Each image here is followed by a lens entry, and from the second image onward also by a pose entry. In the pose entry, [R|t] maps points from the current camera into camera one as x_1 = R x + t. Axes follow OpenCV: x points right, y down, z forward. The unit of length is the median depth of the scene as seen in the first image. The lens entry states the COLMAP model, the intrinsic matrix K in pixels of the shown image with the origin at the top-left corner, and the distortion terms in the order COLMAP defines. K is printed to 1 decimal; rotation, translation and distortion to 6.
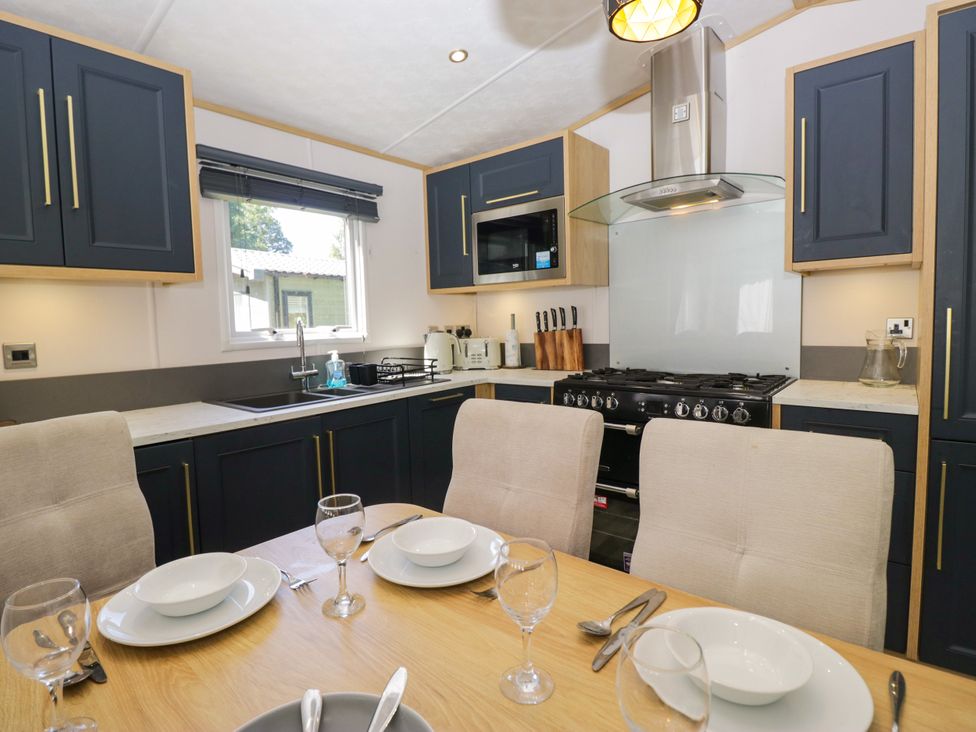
lens RADIAL K [[511.8, 0, 496.5], [0, 511.8, 355.6], [0, 0, 1]] dist [-0.000736, -0.012179]
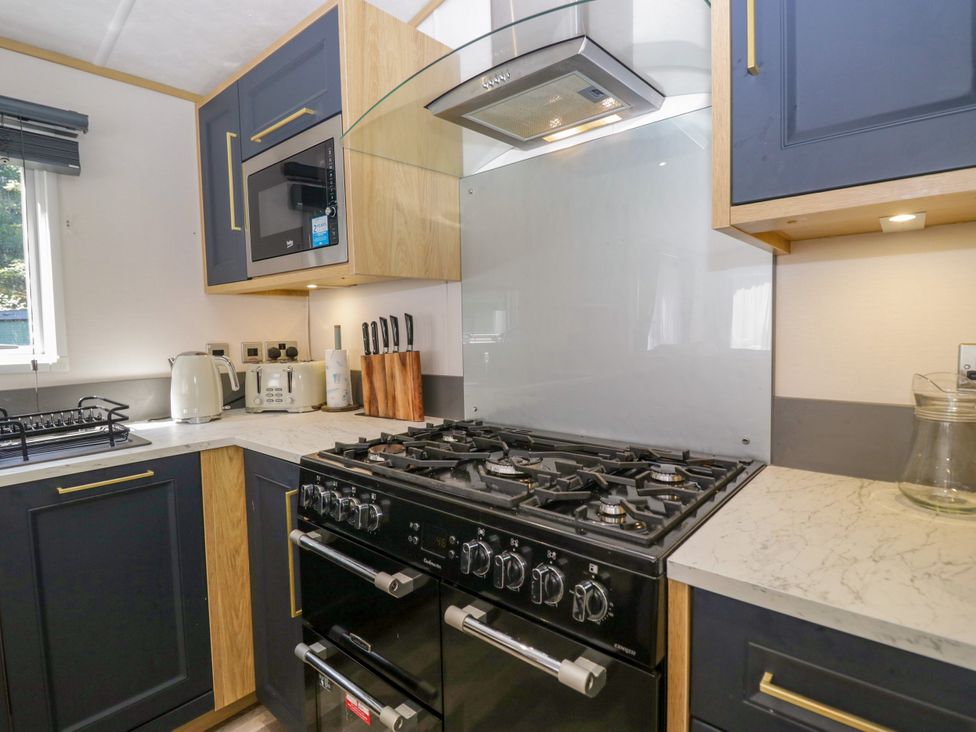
lens RADIAL K [[511.8, 0, 496.5], [0, 511.8, 355.6], [0, 0, 1]] dist [-0.000736, -0.012179]
pose [[0.999680, 0.008375, -0.023870, 0.269548], [-0.008733, 0.999851, -0.014920, -0.038903], [0.023741, 0.015124, 0.999604, 0.396840]]
